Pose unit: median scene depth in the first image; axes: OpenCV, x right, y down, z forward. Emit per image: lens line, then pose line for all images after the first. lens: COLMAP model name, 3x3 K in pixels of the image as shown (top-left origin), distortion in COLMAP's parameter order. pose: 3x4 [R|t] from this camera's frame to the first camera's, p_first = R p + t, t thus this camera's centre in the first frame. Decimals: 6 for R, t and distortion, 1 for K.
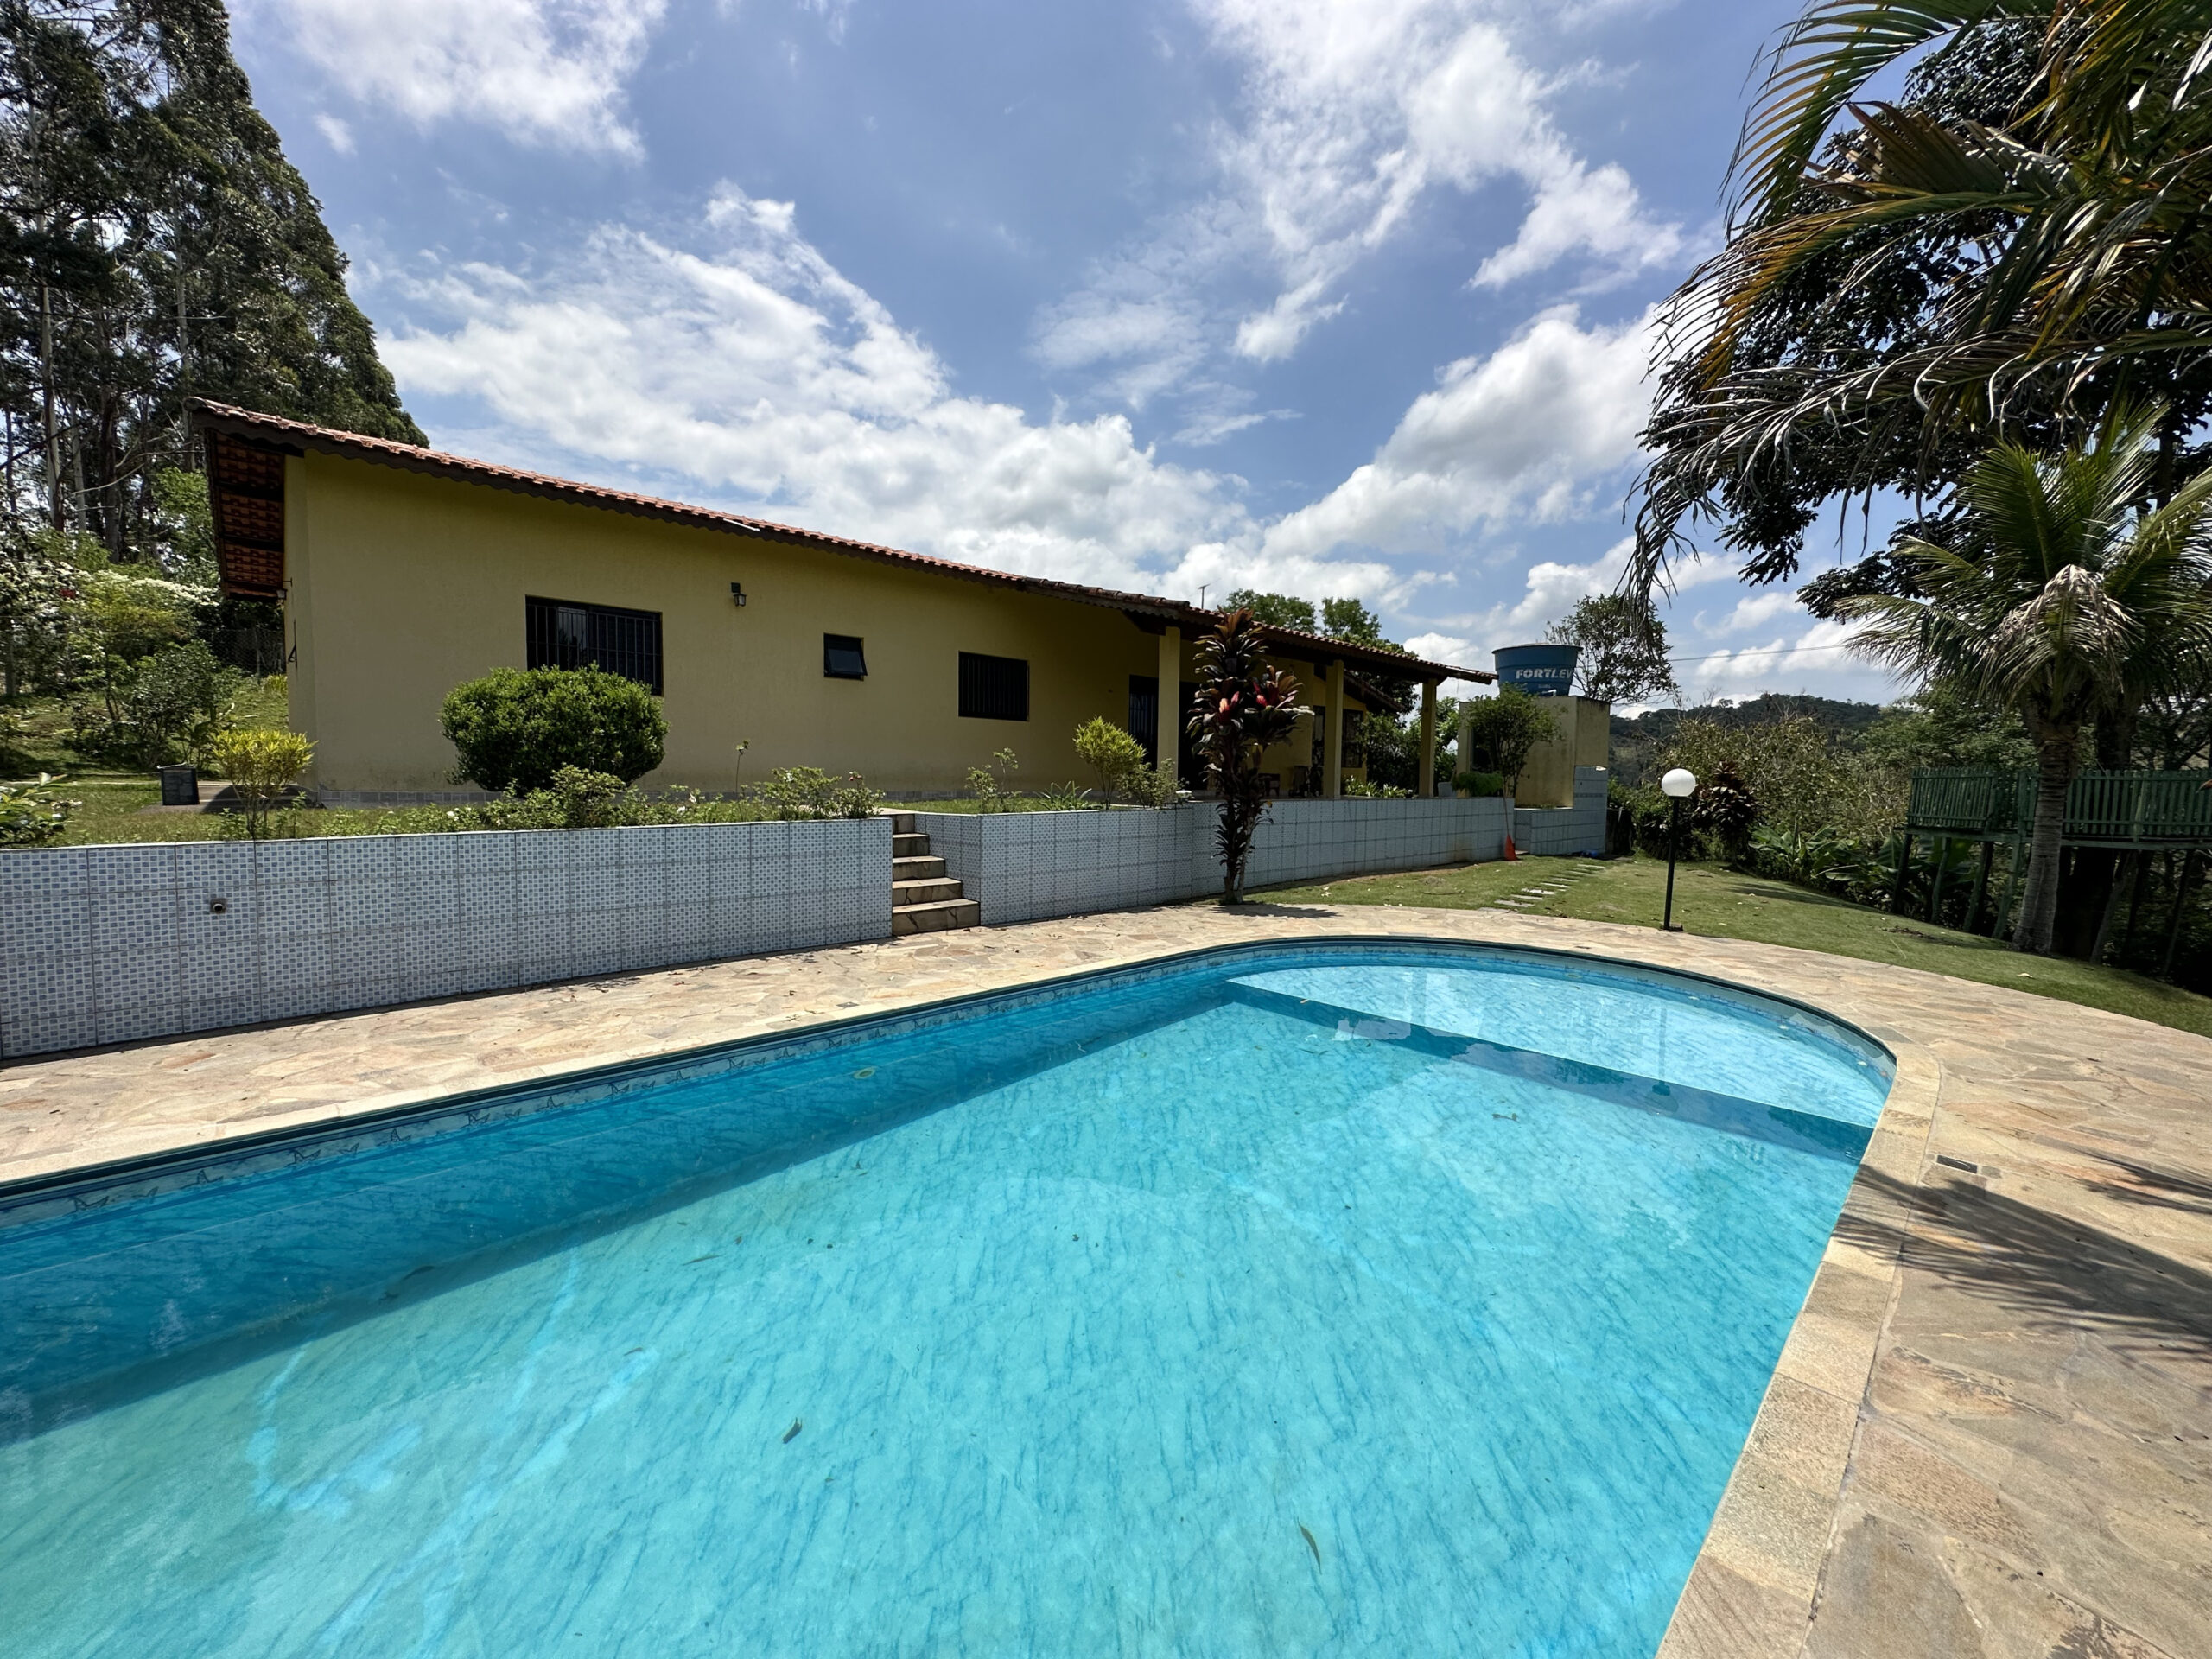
lens RADIAL K [[858.6, 0, 1110.1], [0, 858.6, 871.8], [0, 0, 1]] dist [0.008387, 0.000067]
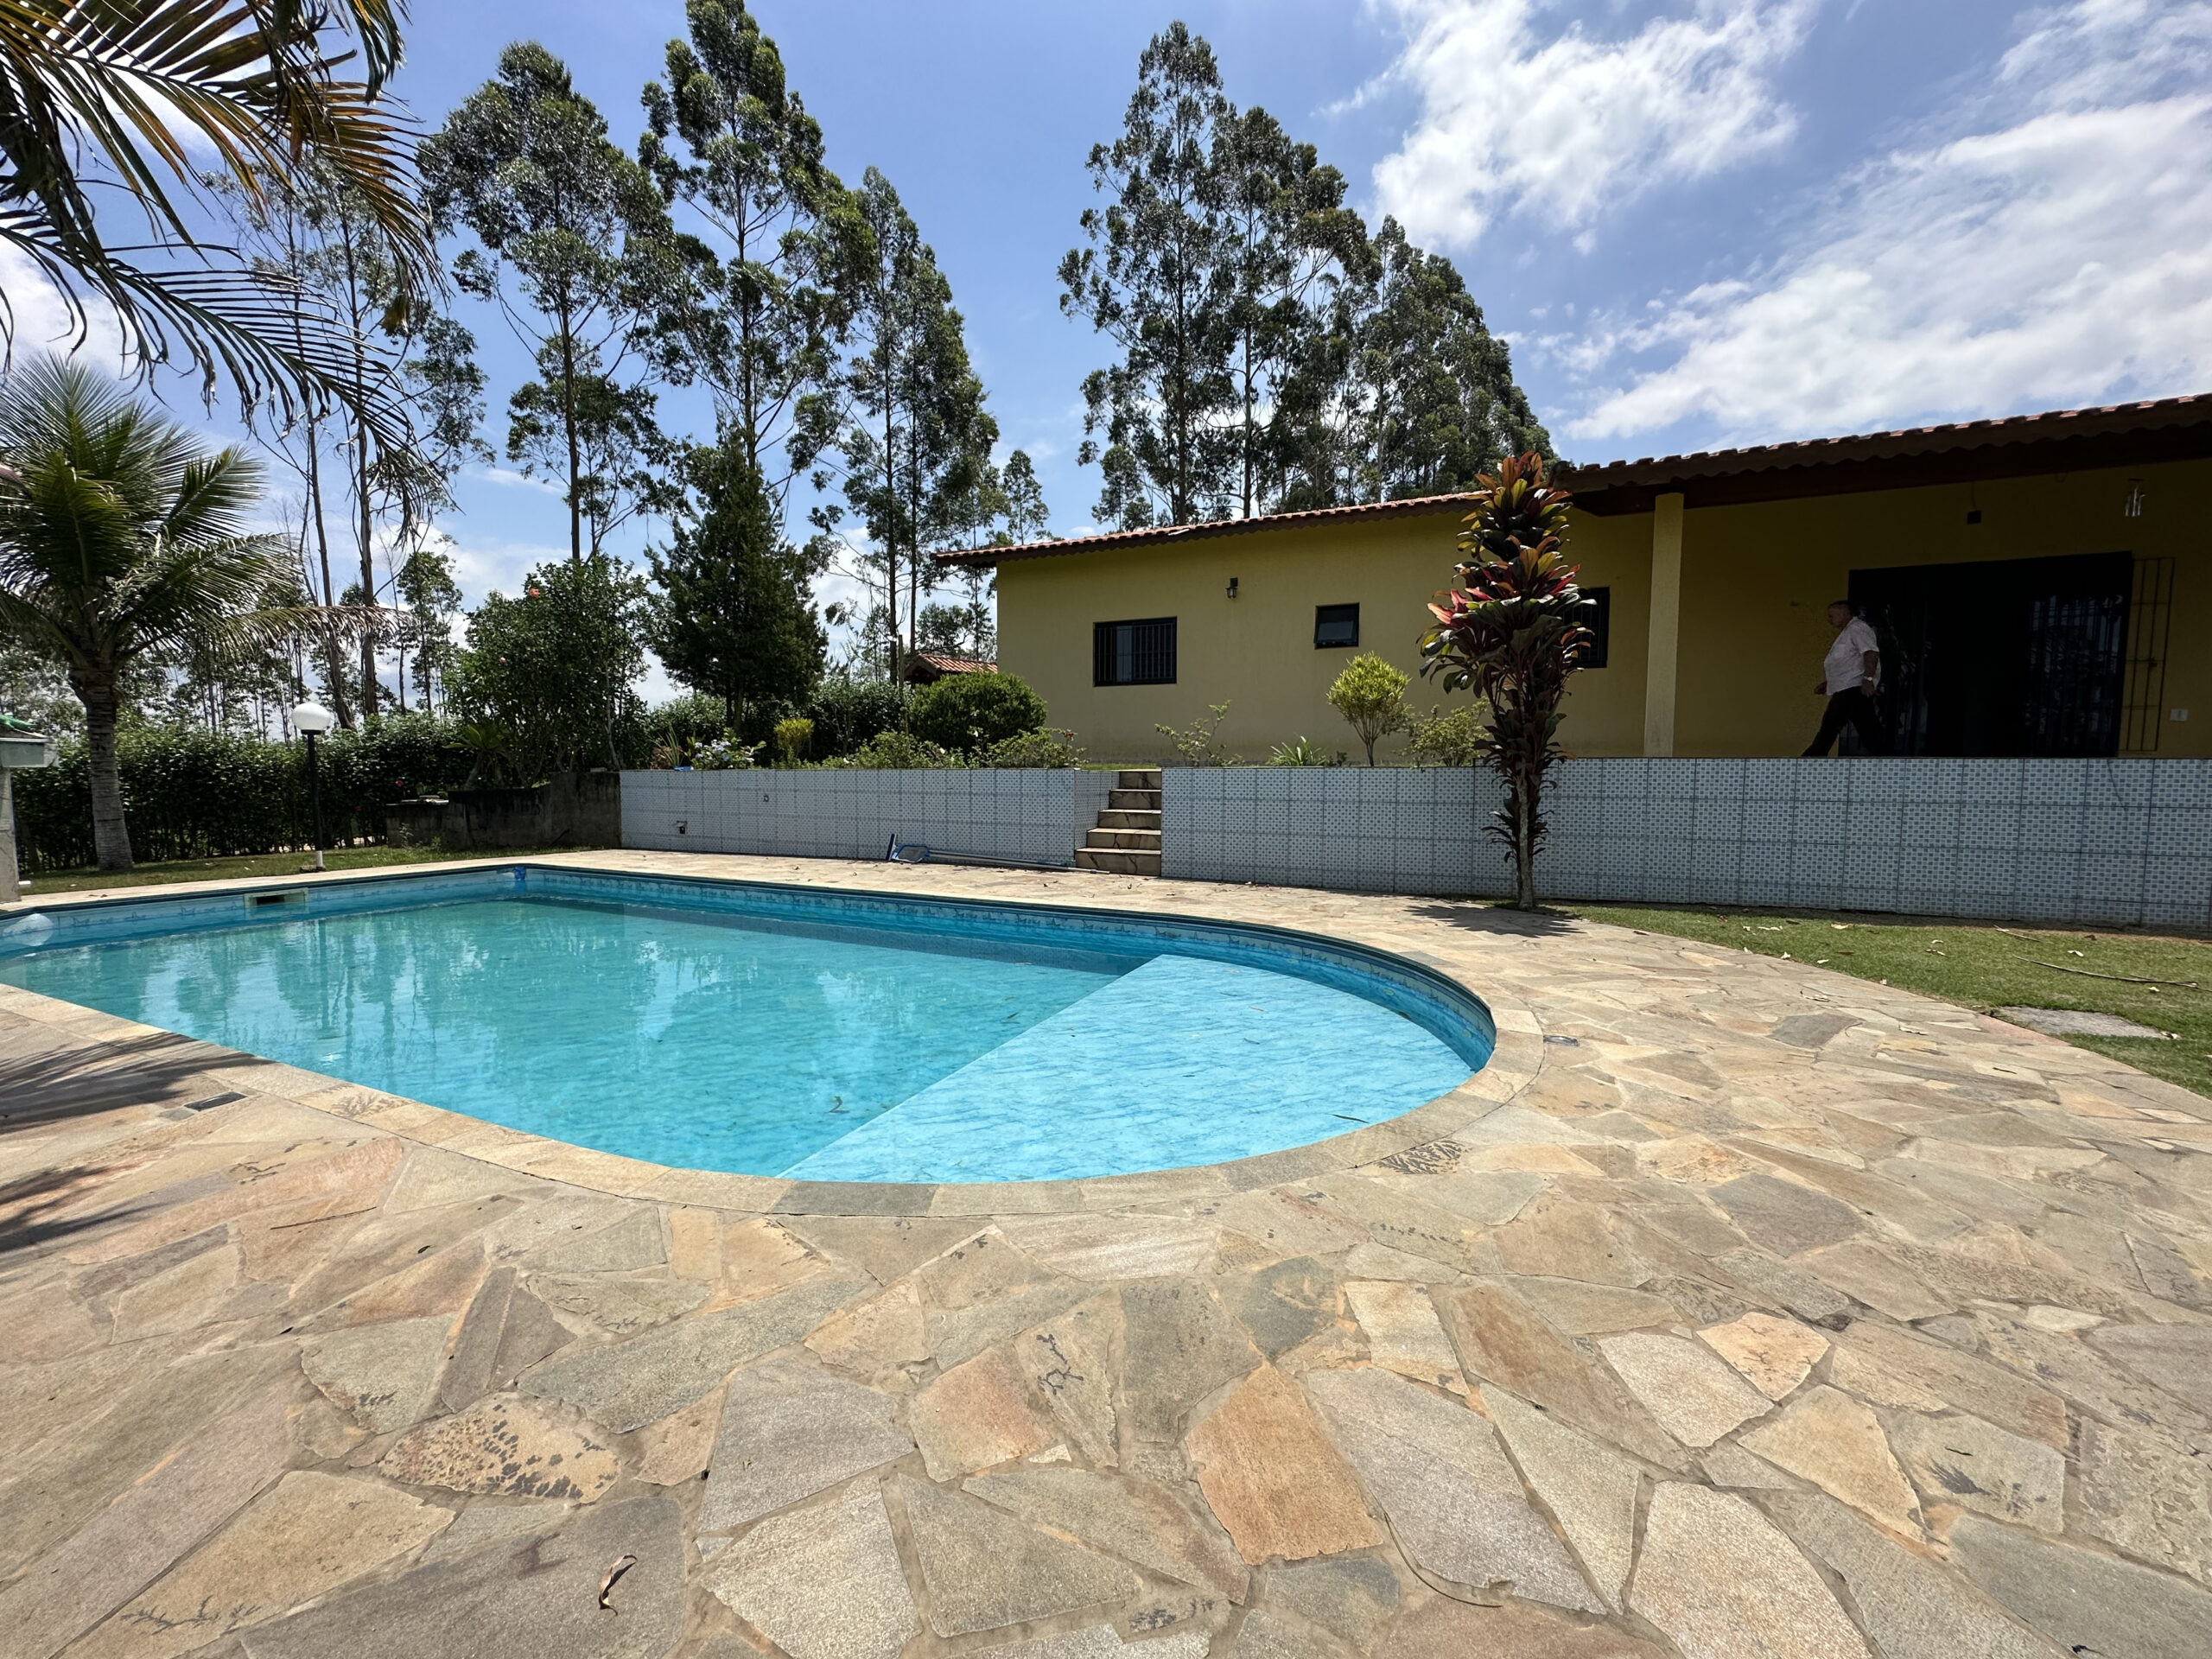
lens RADIAL K [[877.0, 0, 1106.0], [0, 877.0, 829.5], [0, 0, 1]] dist [-0.001755, 0.000325]
pose [[0.359664, 0.054618, -0.931482, 1.246856], [-0.107019, 0.994112, 0.016968, -0.005035], [0.926924, 0.093583, 0.363392, 0.897944]]
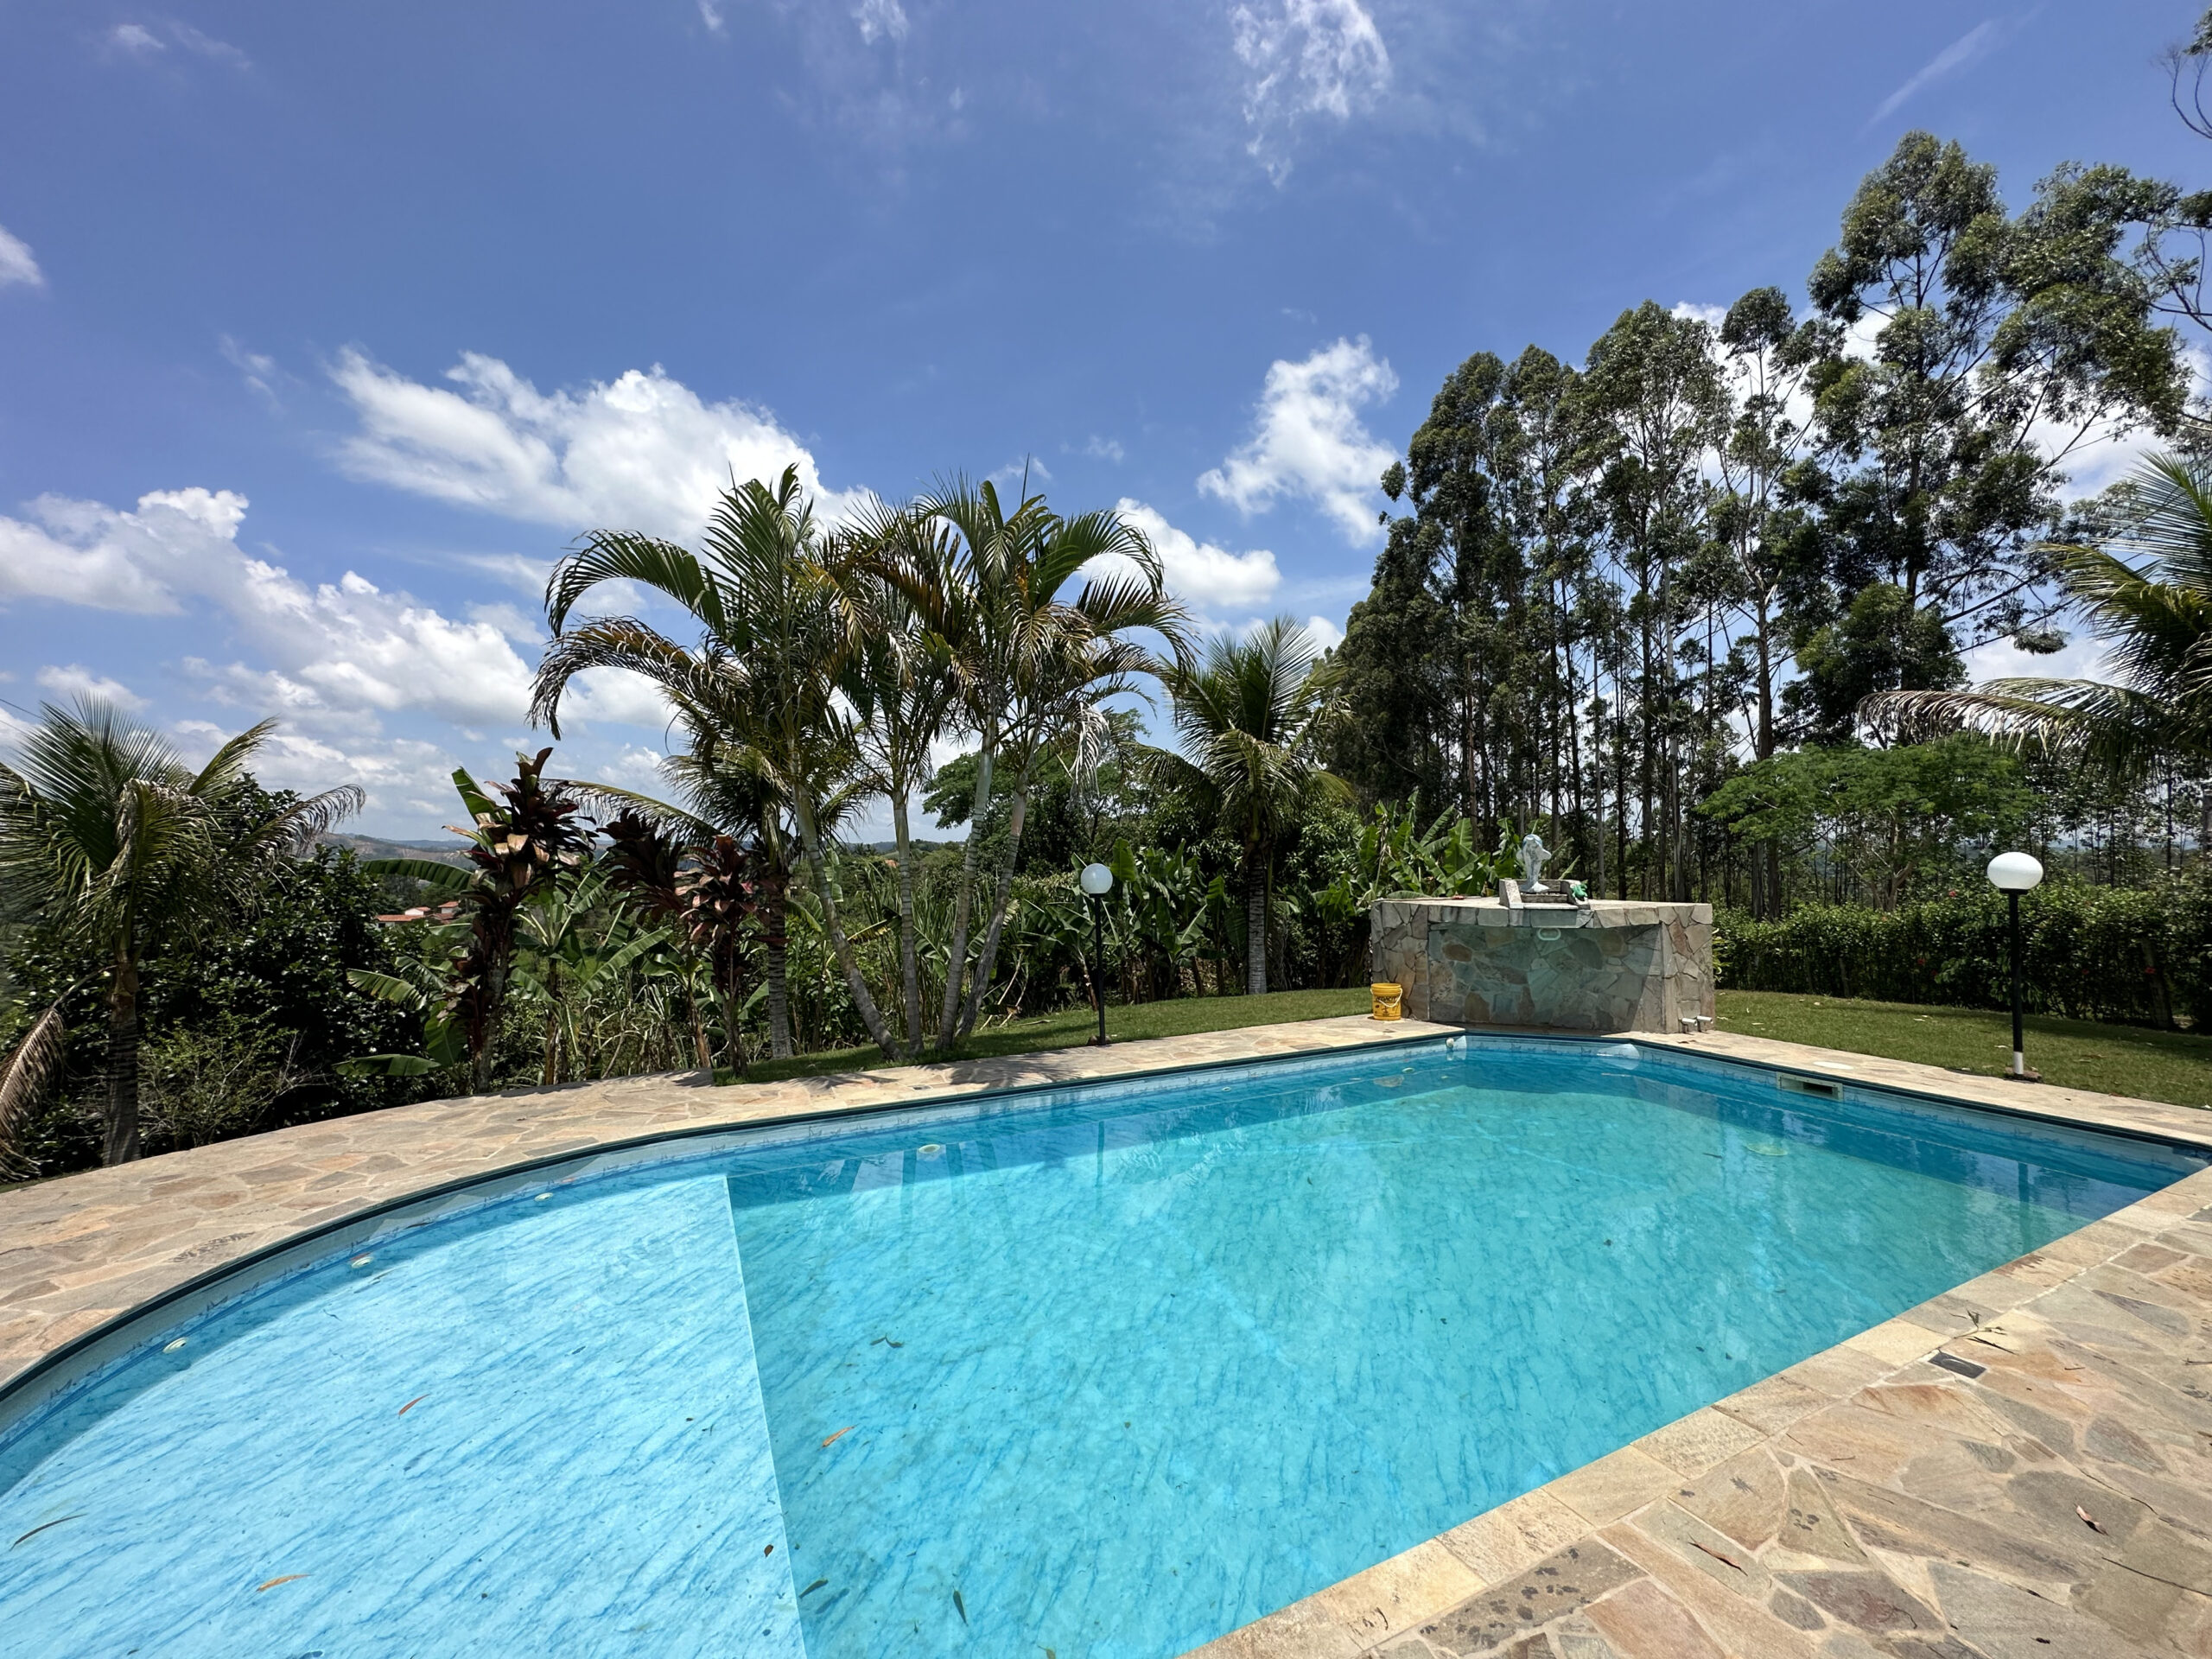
lens RADIAL K [[877.0, 0, 1106.0], [0, 877.0, 829.5], [0, 0, 1]] dist [-0.001755, 0.000325]
pose [[-0.951422, -0.000163, 0.307890, 0.019340], [0.027443, 0.995975, 0.085329, -0.224679], [-0.306664, 0.089634, -0.947588, 1.626570]]
